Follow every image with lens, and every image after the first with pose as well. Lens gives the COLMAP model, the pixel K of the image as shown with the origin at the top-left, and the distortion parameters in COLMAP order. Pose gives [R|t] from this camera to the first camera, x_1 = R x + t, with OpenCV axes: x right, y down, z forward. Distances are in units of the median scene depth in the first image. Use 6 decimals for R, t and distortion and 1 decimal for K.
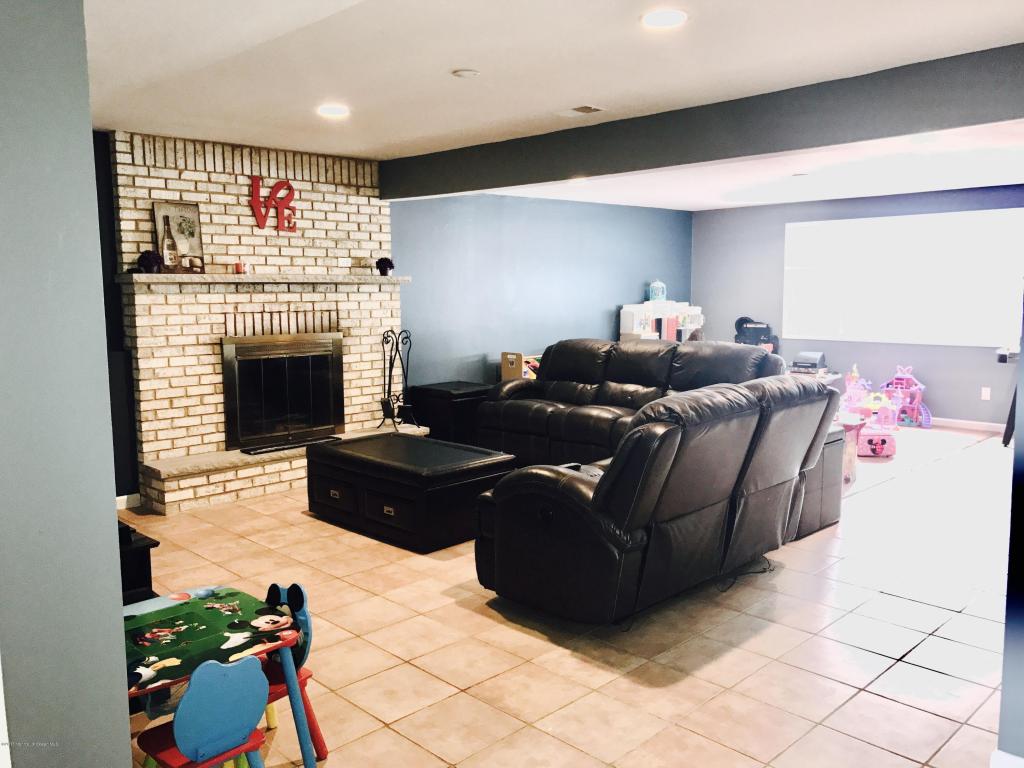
lens RADIAL K [[838.0, 0, 512.0], [0, 838.0, 384.0], [0, 0, 1]] dist [-0.014119, -0.002828]
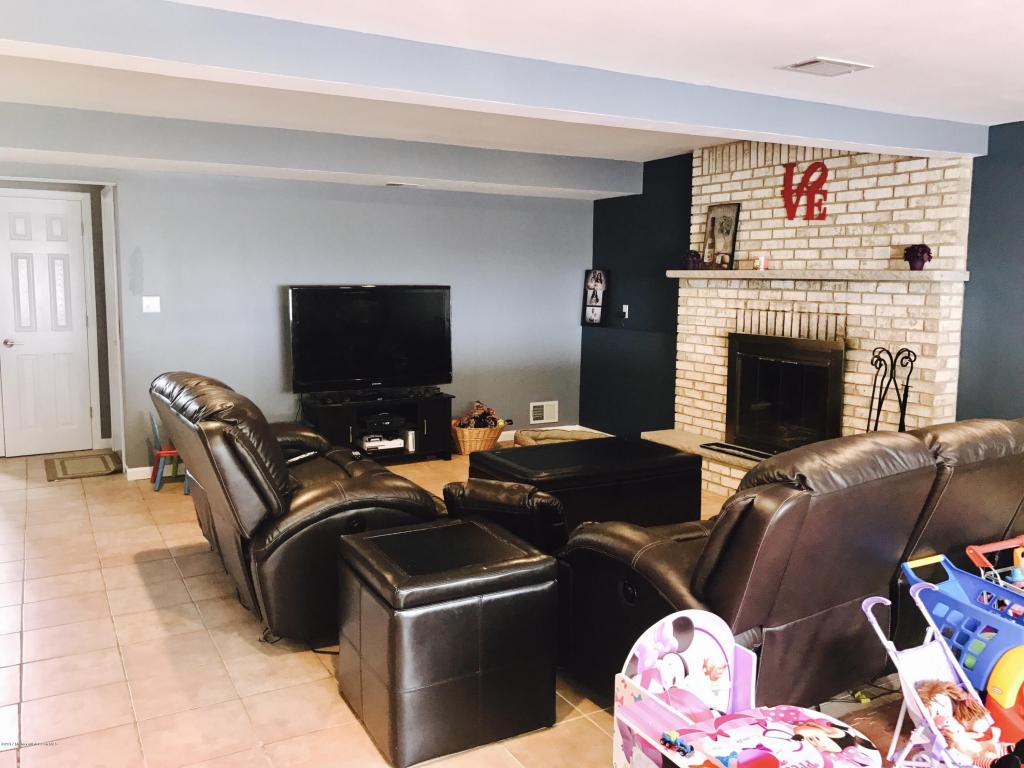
lens RADIAL K [[838.0, 0, 512.0], [0, 838.0, 384.0], [0, 0, 1]] dist [-0.014119, -0.002828]
pose [[-0.256760, 0.126017, -0.958225, 0.678771], [-0.117293, 0.980072, 0.160319, -0.120626], [0.959332, 0.153556, -0.236862, 0.952240]]
